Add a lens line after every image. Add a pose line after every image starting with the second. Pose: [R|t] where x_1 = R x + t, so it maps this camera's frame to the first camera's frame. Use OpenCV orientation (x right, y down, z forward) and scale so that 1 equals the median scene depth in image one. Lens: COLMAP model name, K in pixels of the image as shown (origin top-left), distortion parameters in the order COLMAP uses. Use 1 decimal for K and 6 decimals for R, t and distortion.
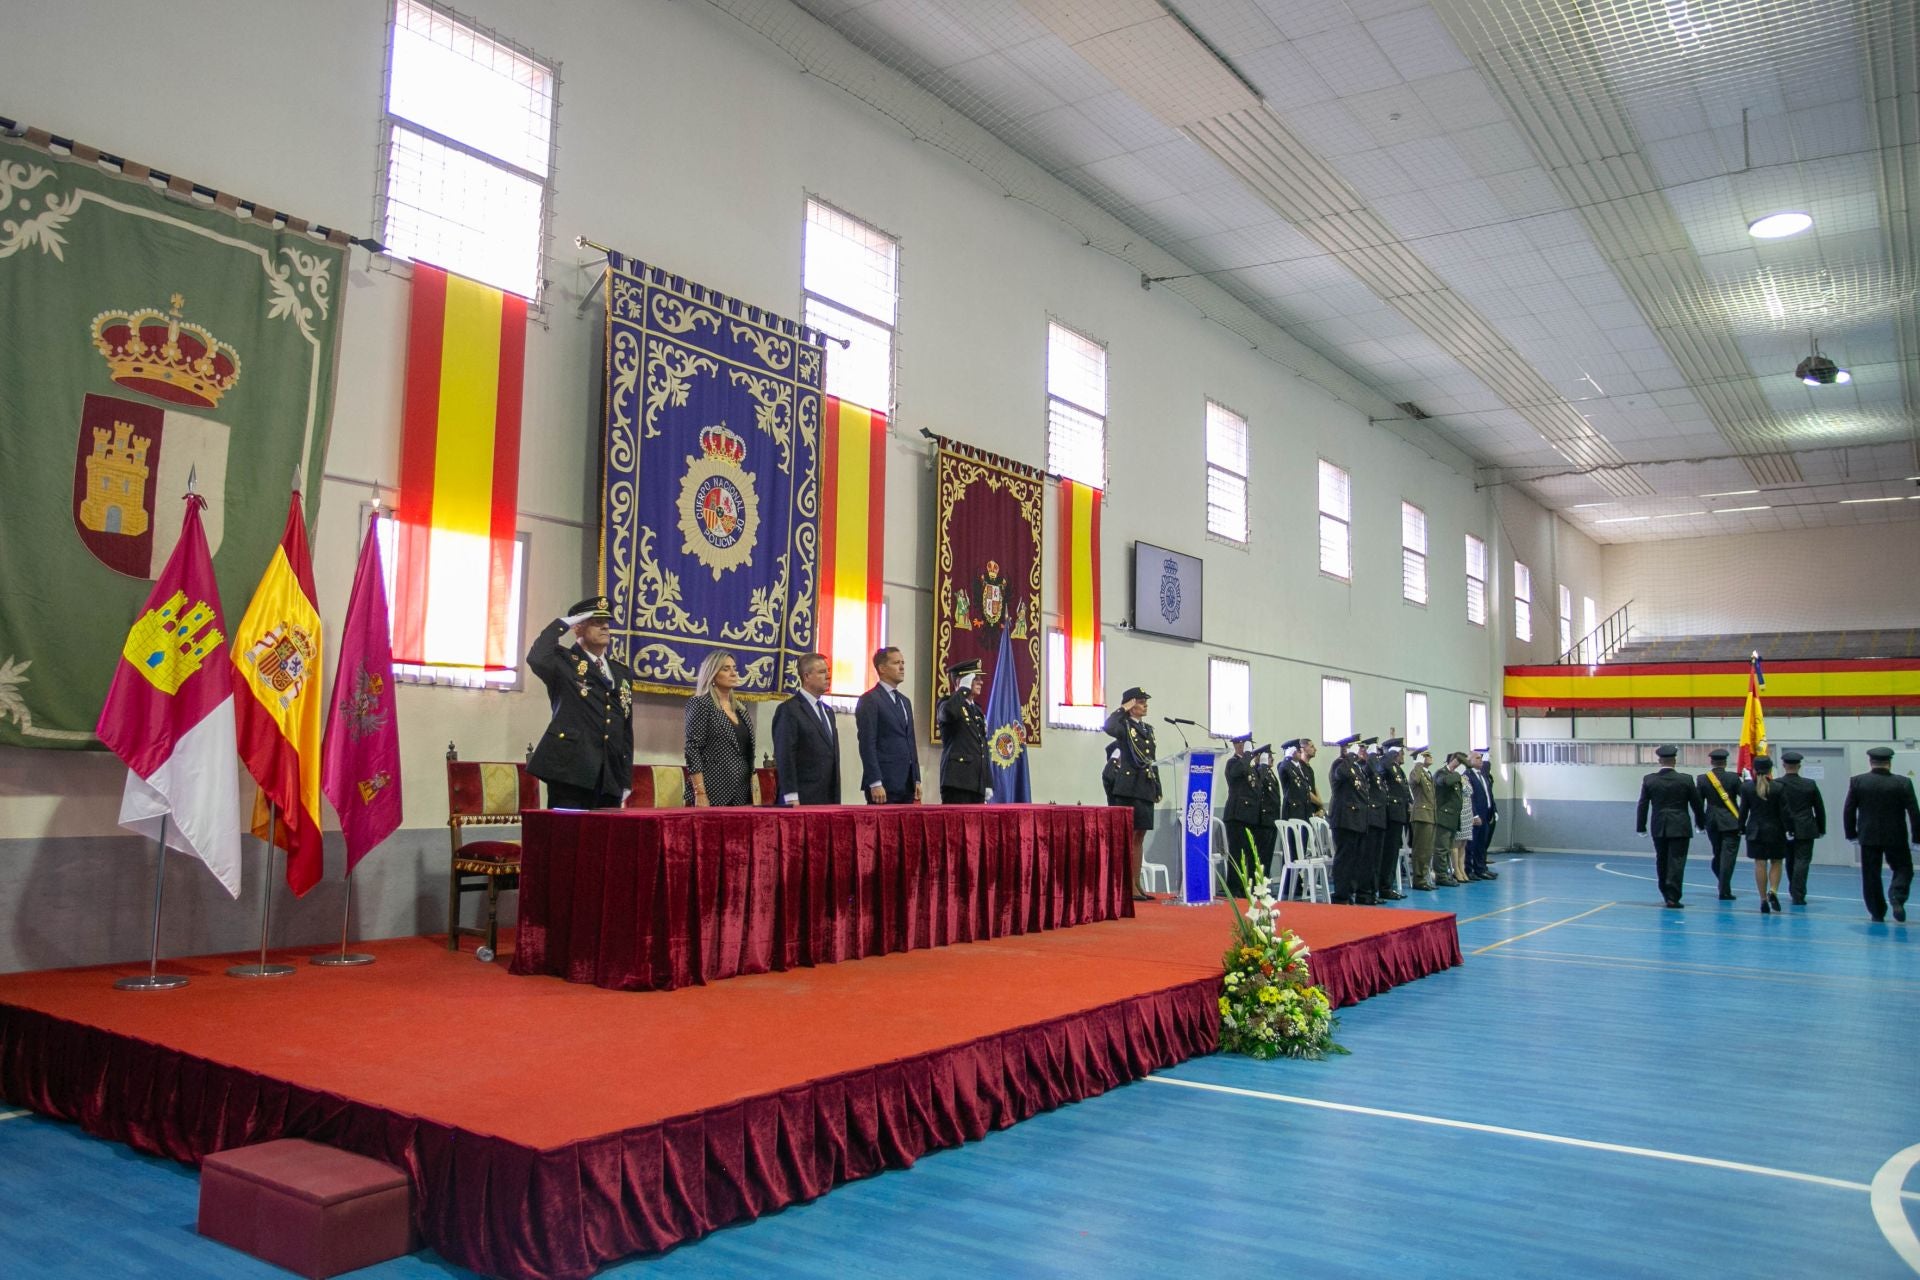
lens RADIAL K [[1369.8, 0, 960.0], [0, 1369.8, 640.0], [0, 0, 1]] dist [-0.055113, 0.062710]
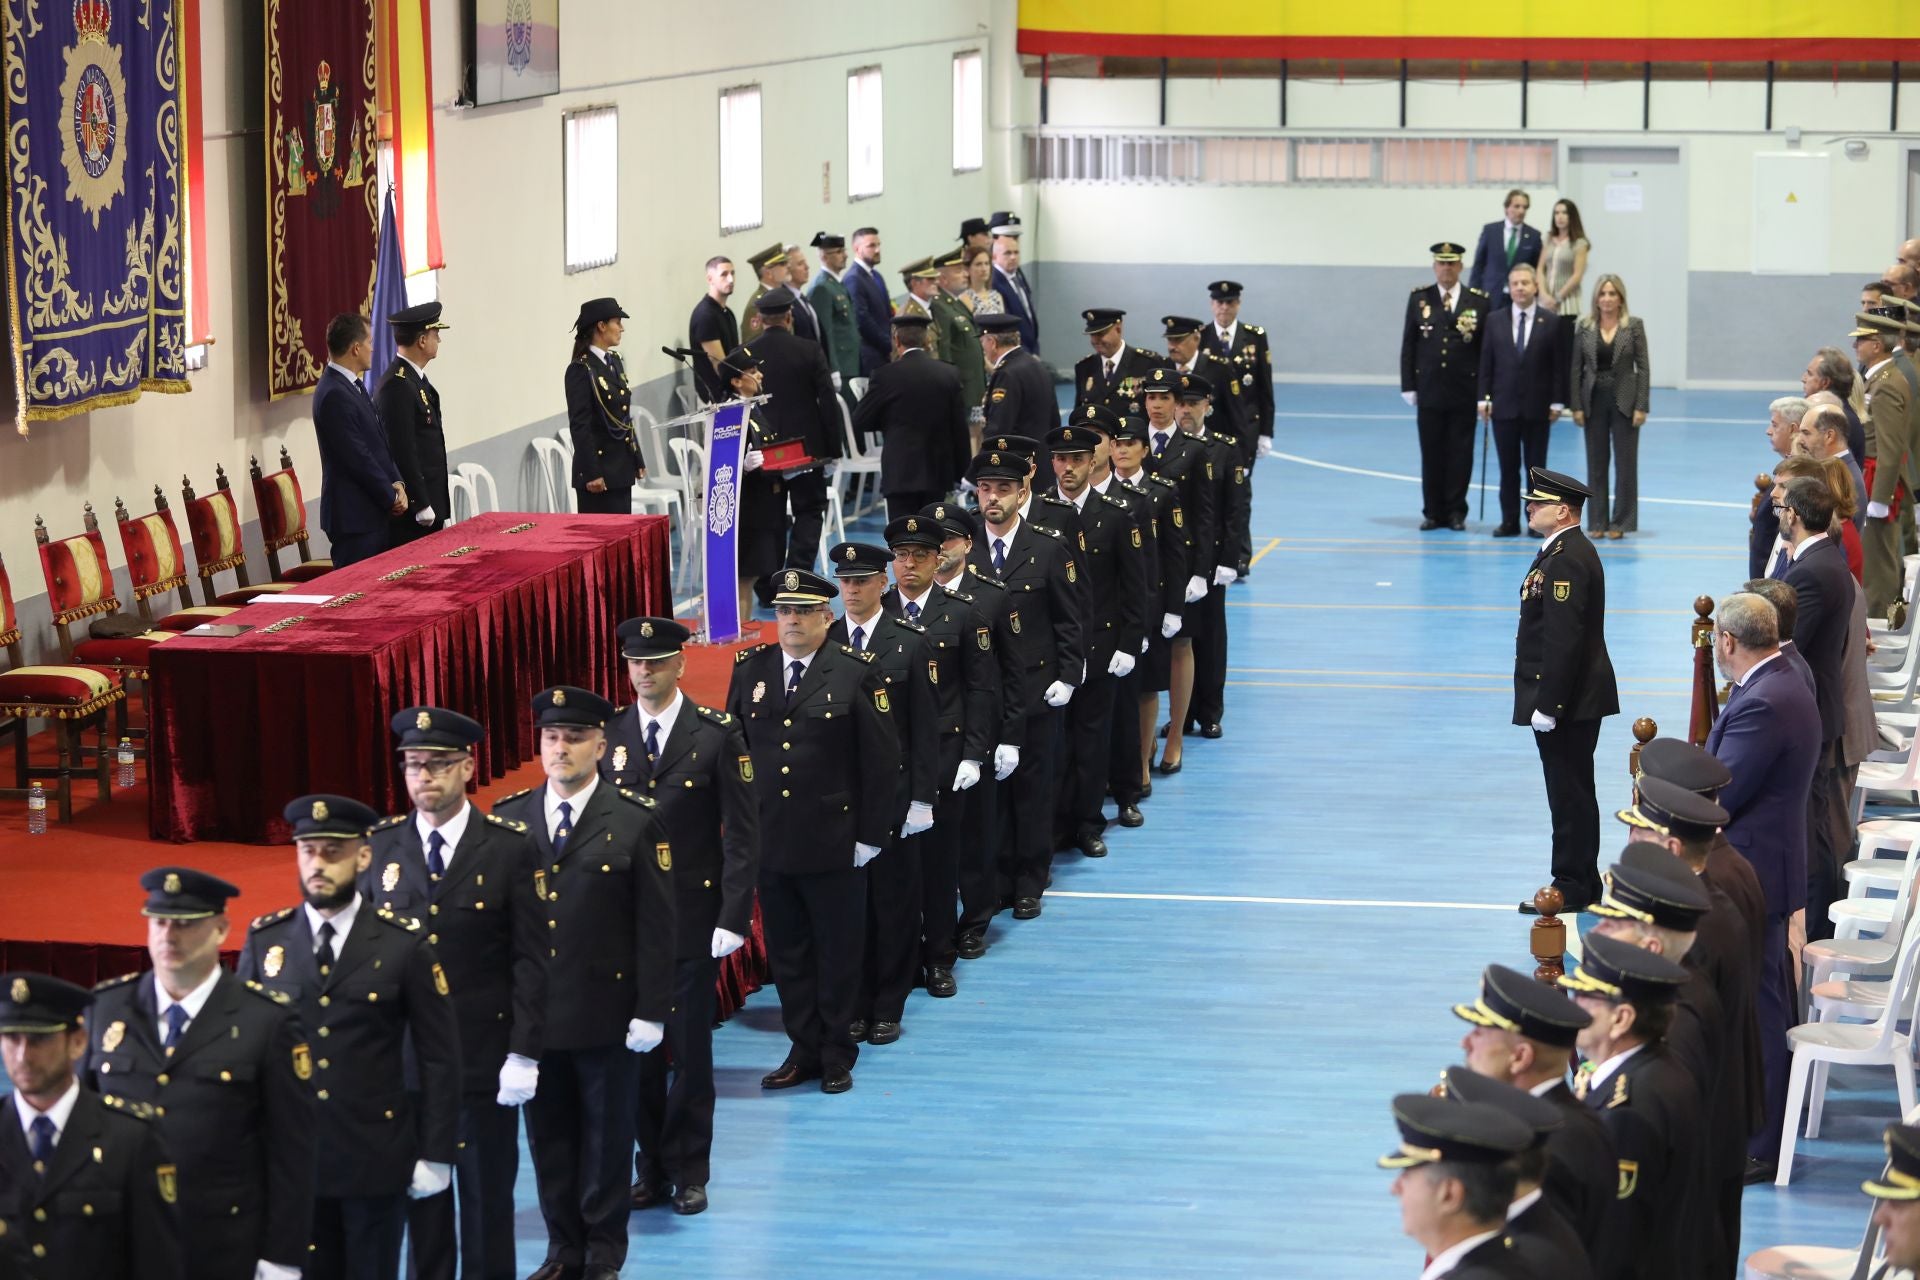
lens RADIAL K [[4579.5, 0, 960.0], [0, 4579.5, 640.0], [0, 0, 1]] dist [-0.042399, -0.353016]
pose [[0.919149, -0.078204, 0.386069, -0.683404], [-0.015773, 0.972001, 0.234445, -0.385819], [-0.393594, -0.221580, 0.892180, -1.185435]]
